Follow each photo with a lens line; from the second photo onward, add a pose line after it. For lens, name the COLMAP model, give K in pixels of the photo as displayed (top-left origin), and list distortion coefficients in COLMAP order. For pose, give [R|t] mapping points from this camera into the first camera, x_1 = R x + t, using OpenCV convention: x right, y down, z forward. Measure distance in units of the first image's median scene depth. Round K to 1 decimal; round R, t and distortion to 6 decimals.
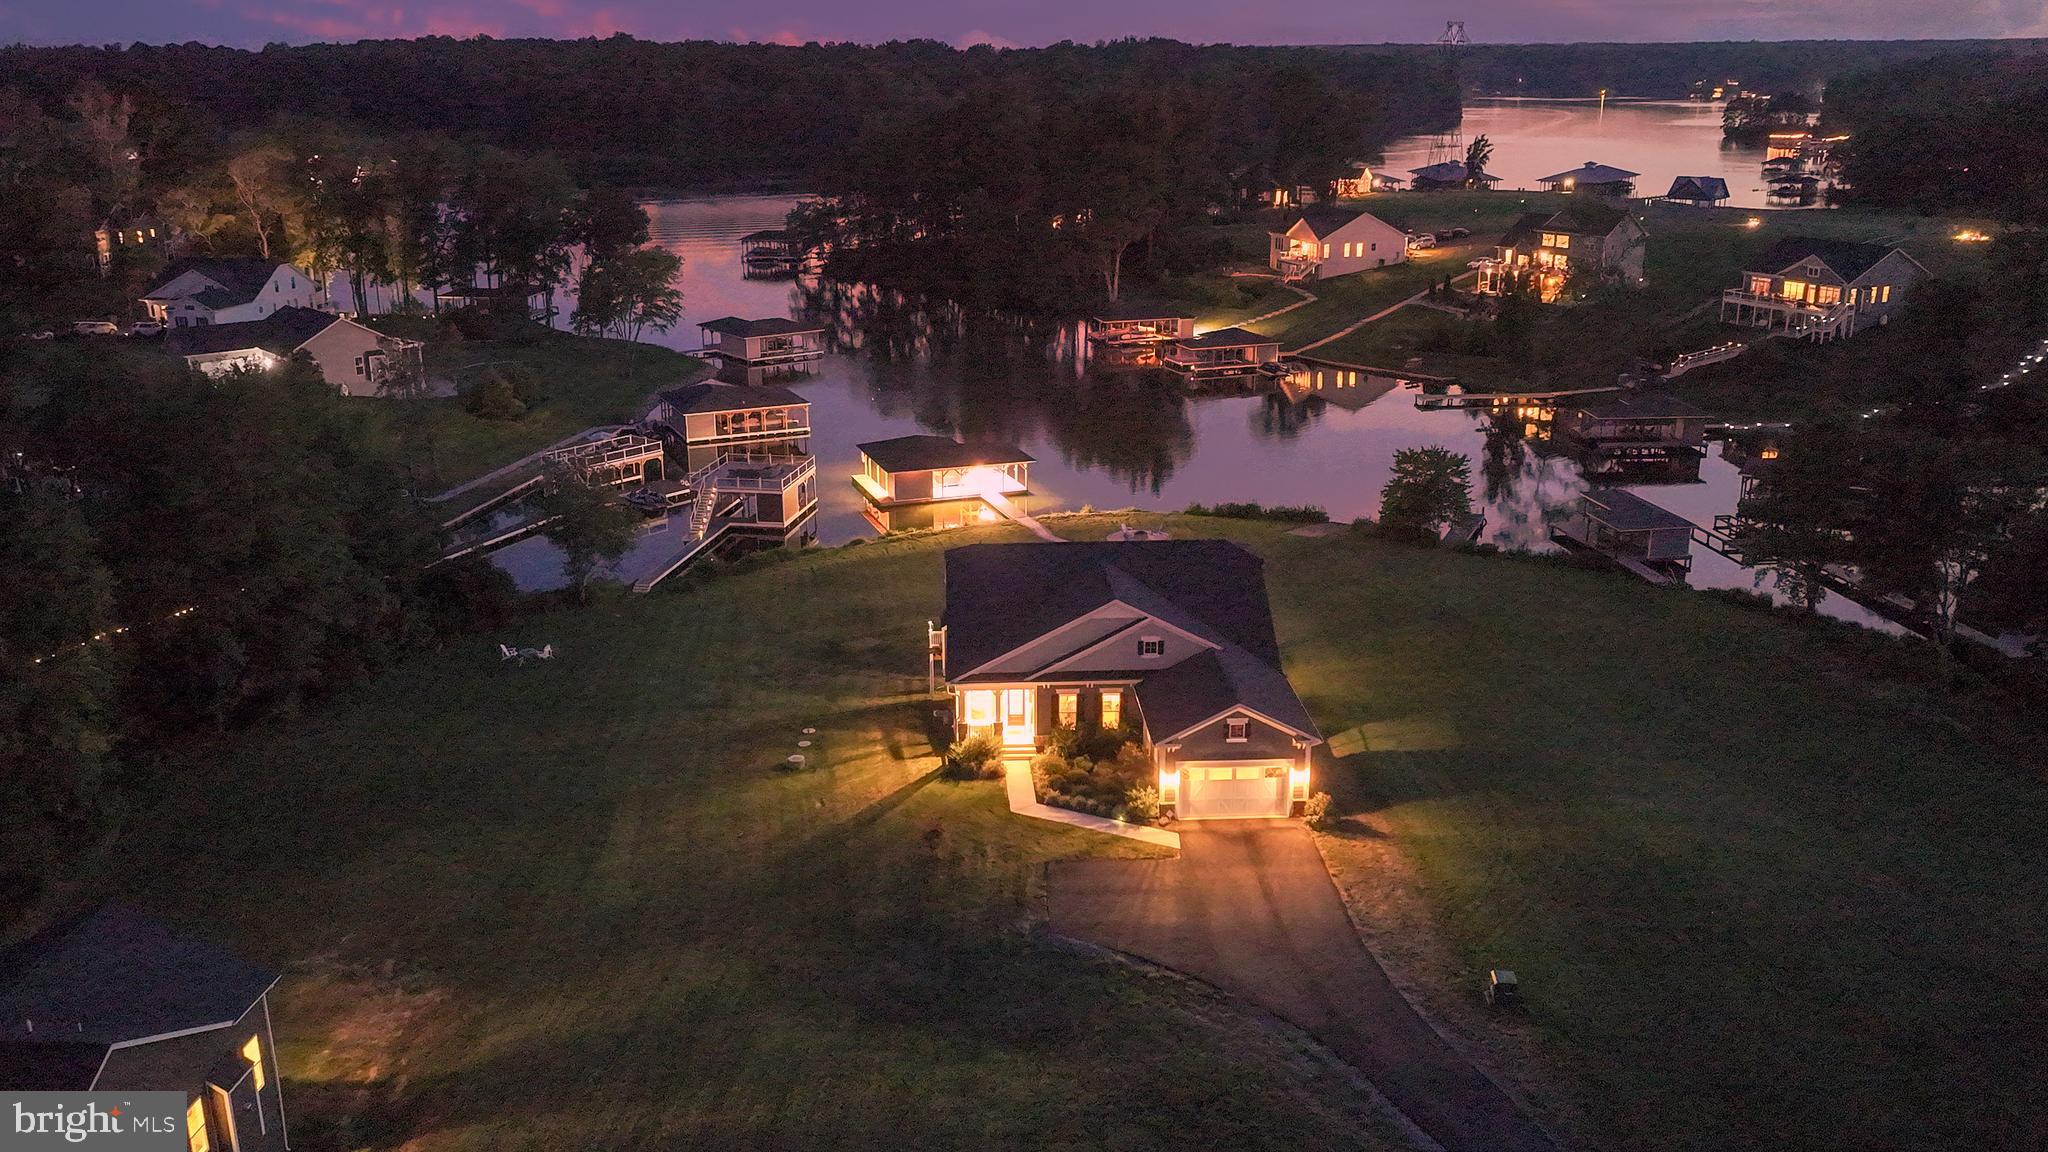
lens RADIAL K [[1675.6, 0, 1029.5], [0, 1675.6, 591.5], [0, 0, 1]] dist [0.010564, -0.008011]
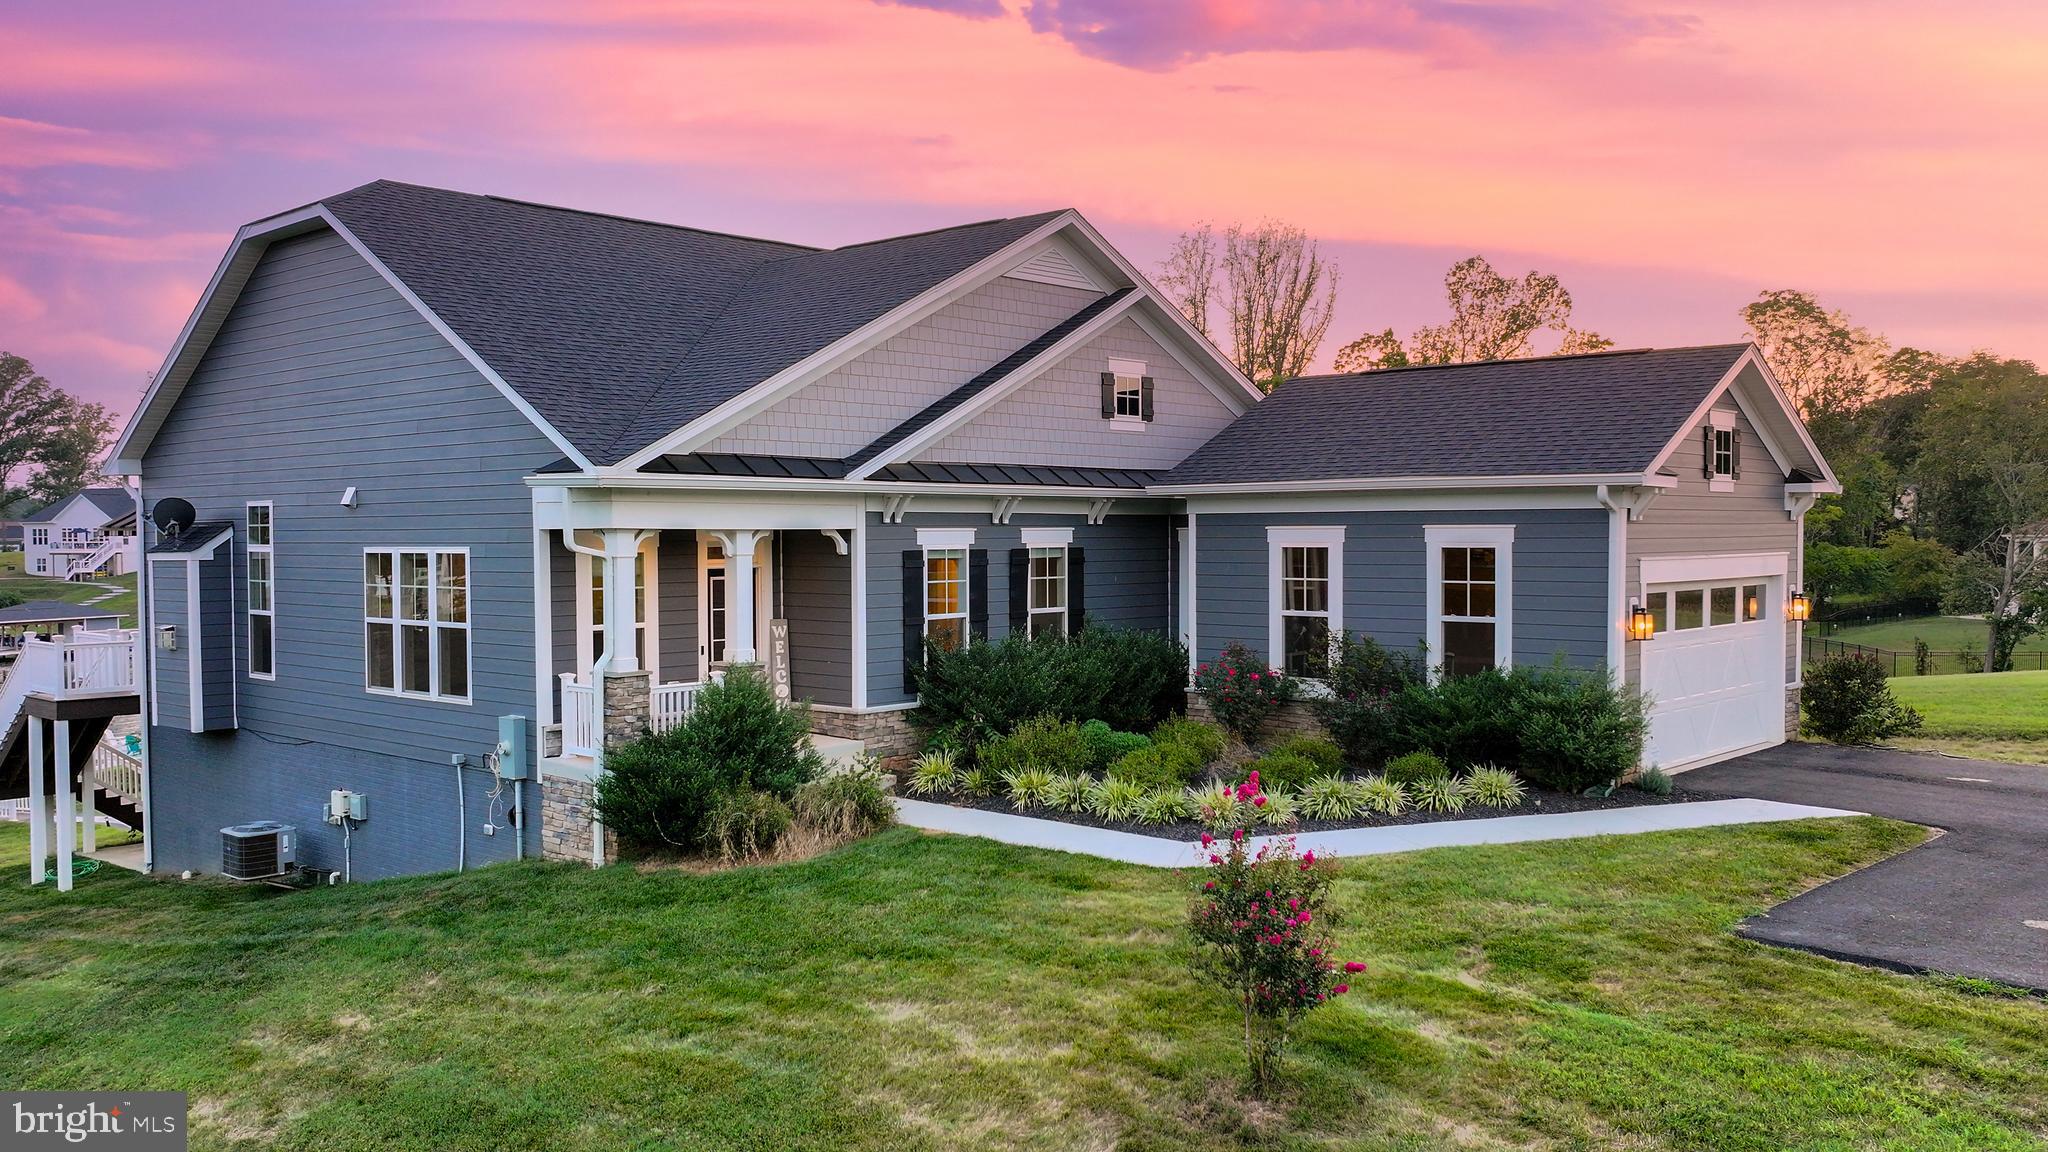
lens RADIAL K [[1675.6, 0, 1029.5], [0, 1675.6, 591.5], [0, 0, 1]] dist [0.010564, -0.008011]
pose [[0.705728, -0.023254, 0.708101, -0.074794], [0.218798, 0.957760, -0.186612, 0.055165], [-0.673851, 0.286628, 0.681006, 0.352961]]
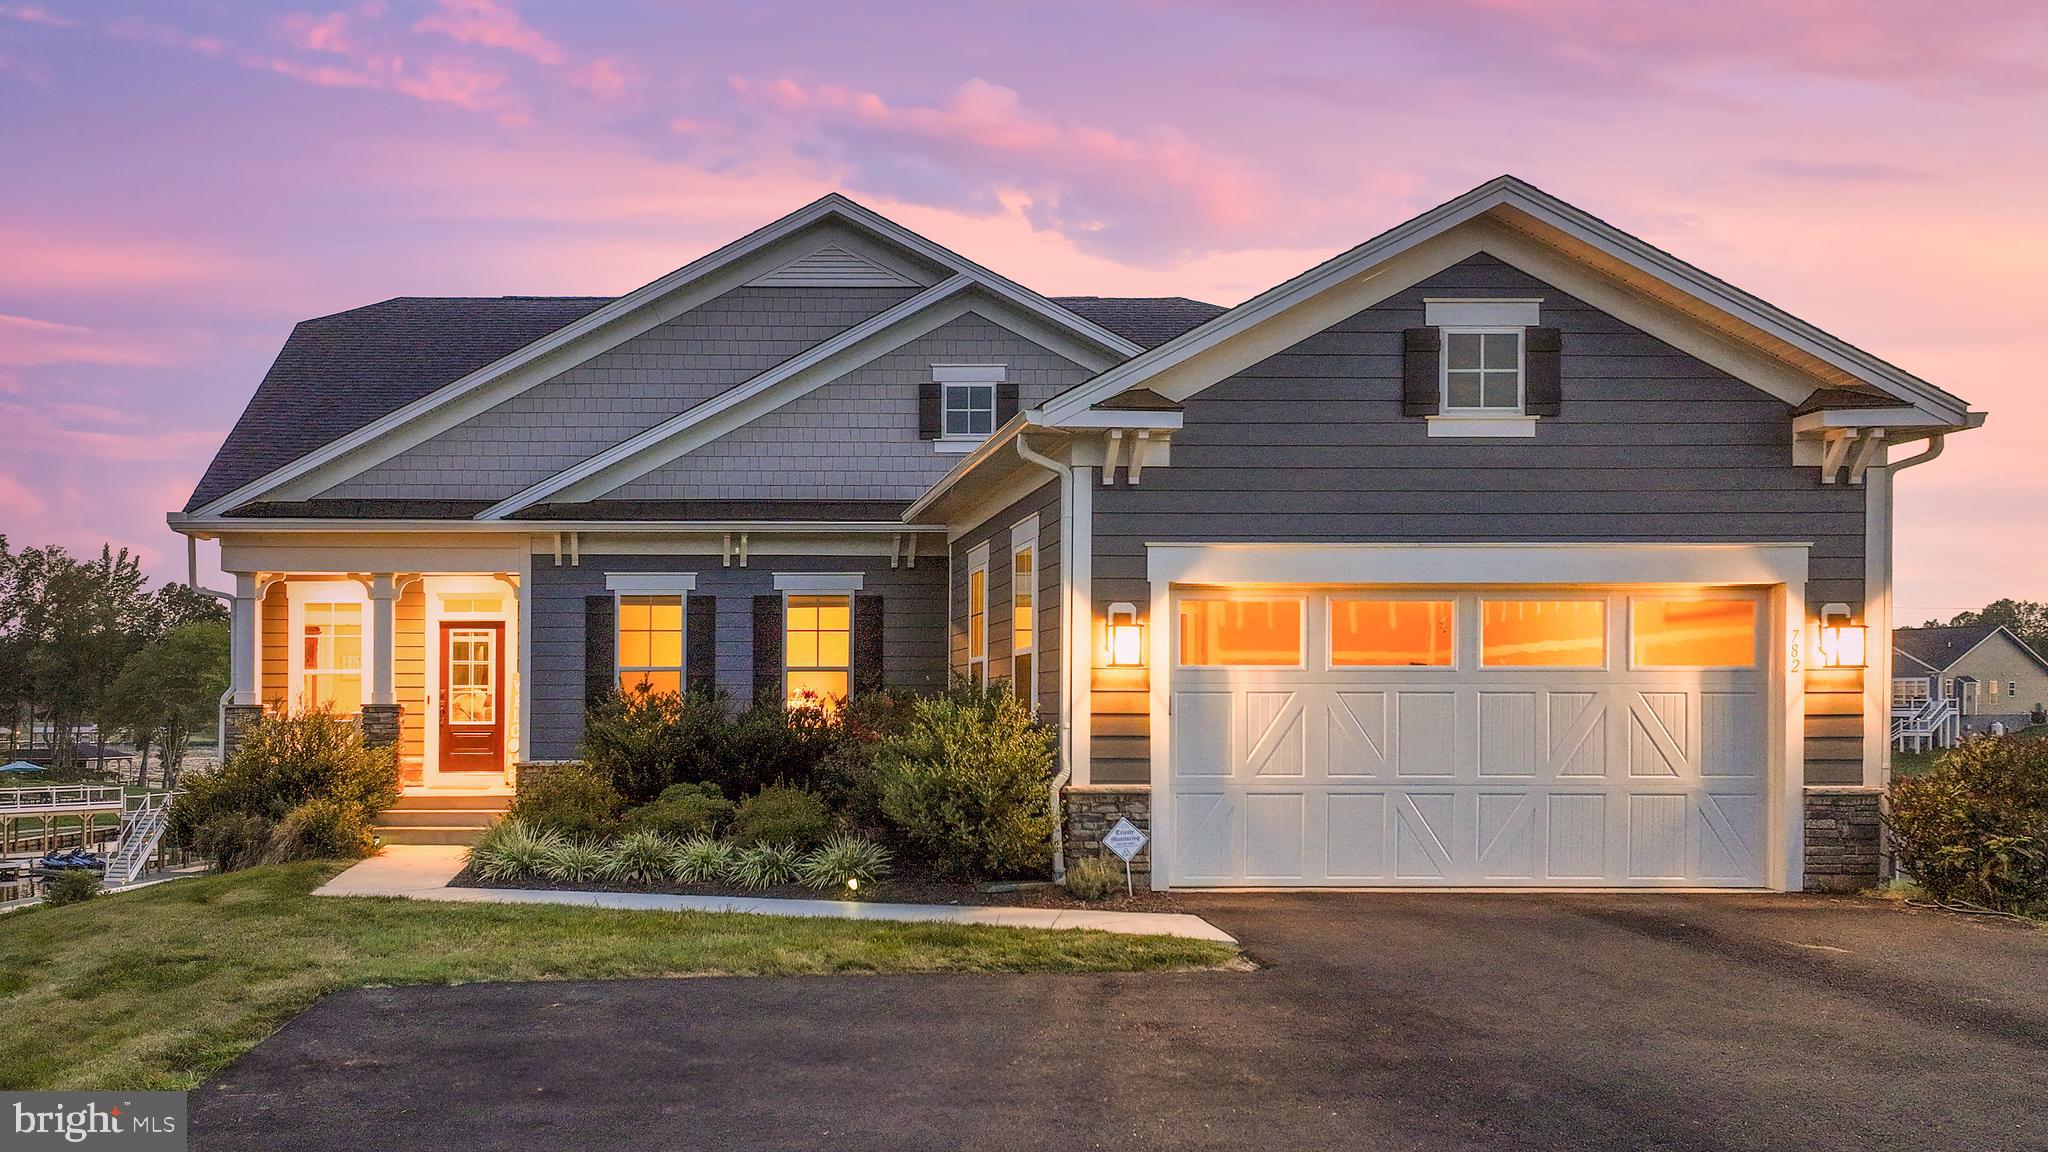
lens RADIAL K [[1749.4, 0, 718.0], [0, 1749.4, 800.9], [0, 0, 1]] dist [0.002947, 0.006135]
pose [[0.999437, 0.008803, -0.032364, 0.018758], [-0.016995, 0.964807, -0.262409, 0.072181], [0.028915, 0.262811, 0.964414, 0.330323]]
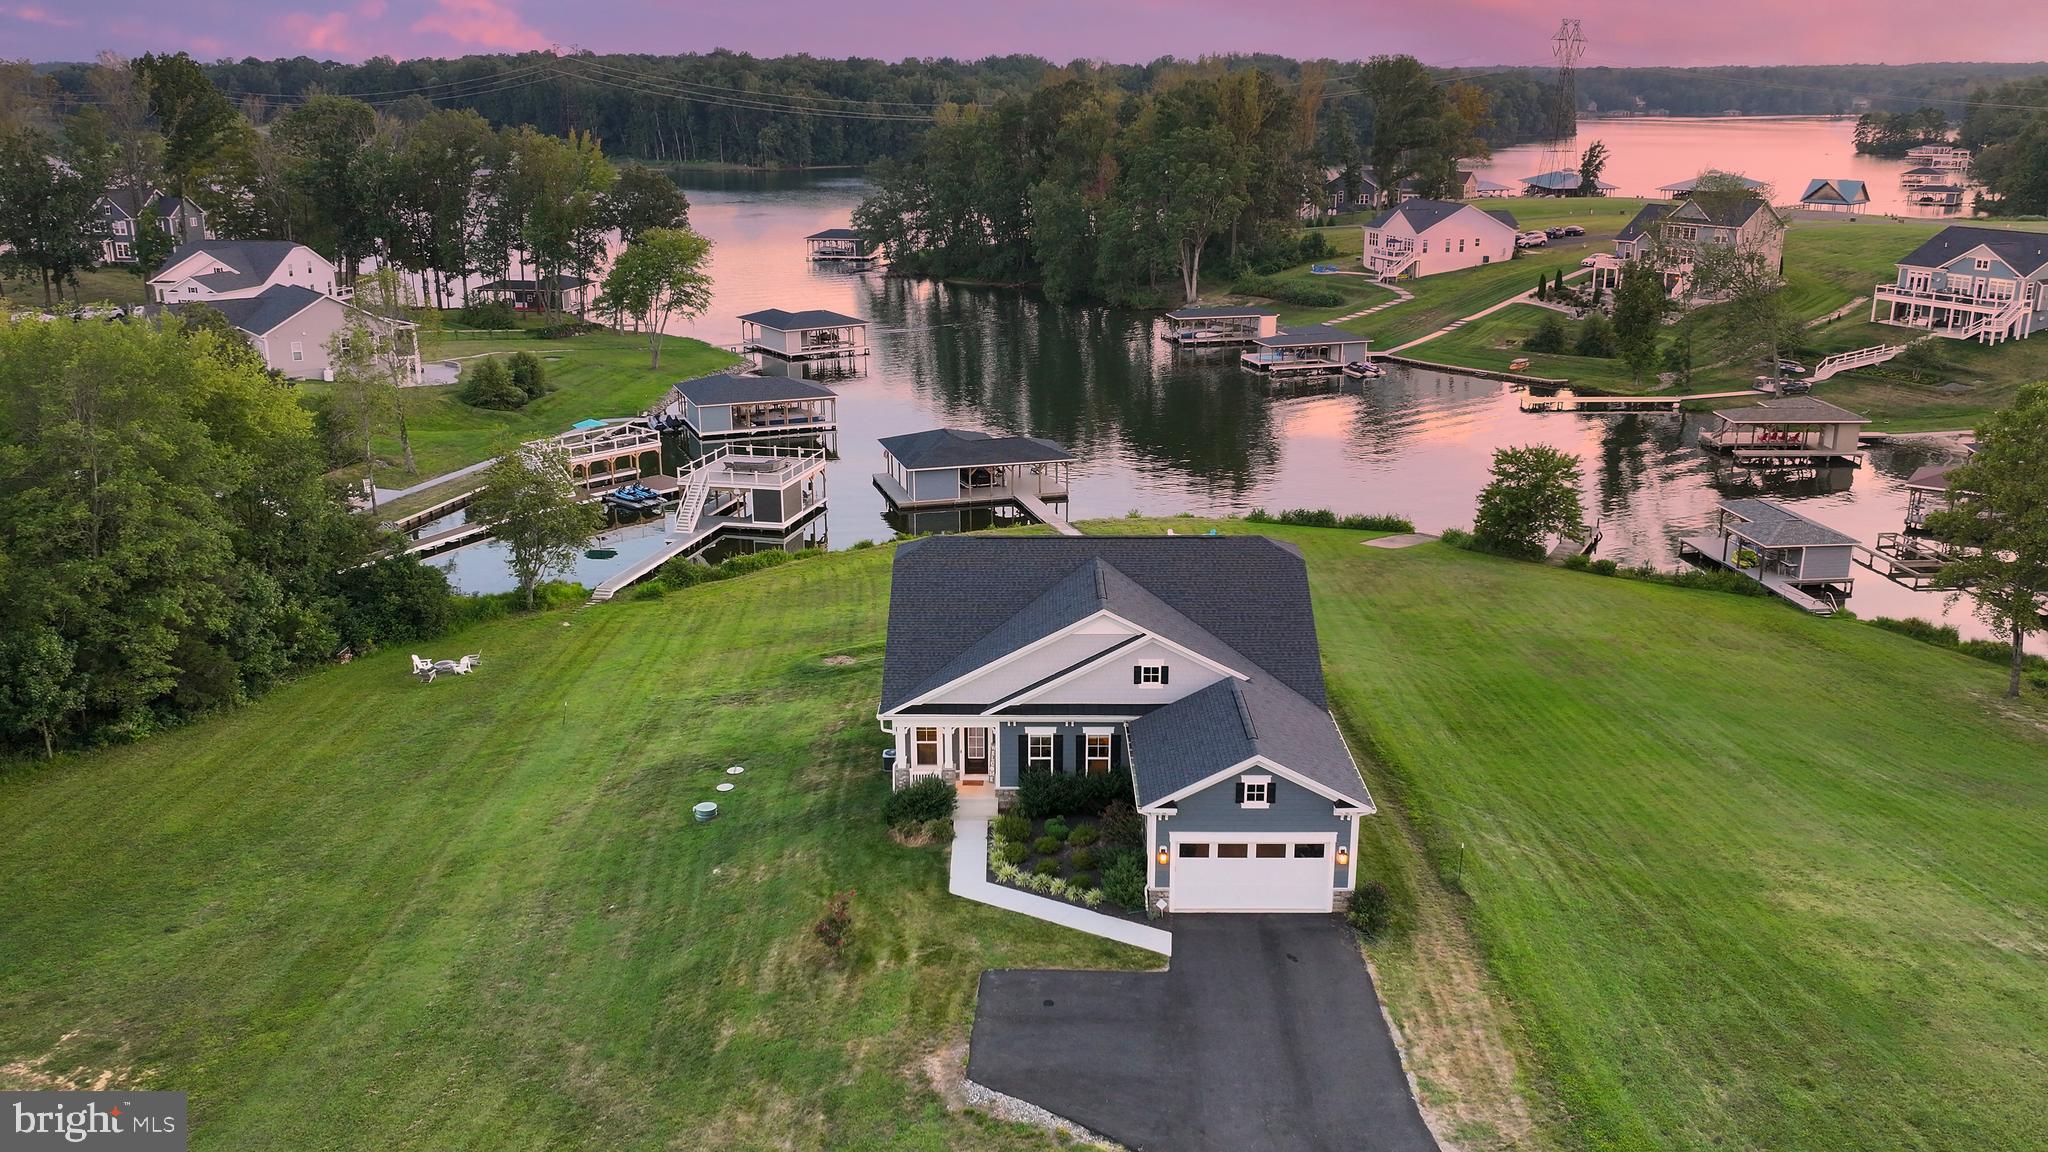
lens RADIAL K [[1675.6, 0, 1029.5], [0, 1675.6, 591.5], [0, 0, 1]] dist [0.010564, -0.008011]
pose [[0.998098, 0.018323, -0.058856, 0.027004], [-0.019172, 0.999720, -0.013878, 0.003417], [0.058585, 0.014980, 0.998170, 0.108992]]
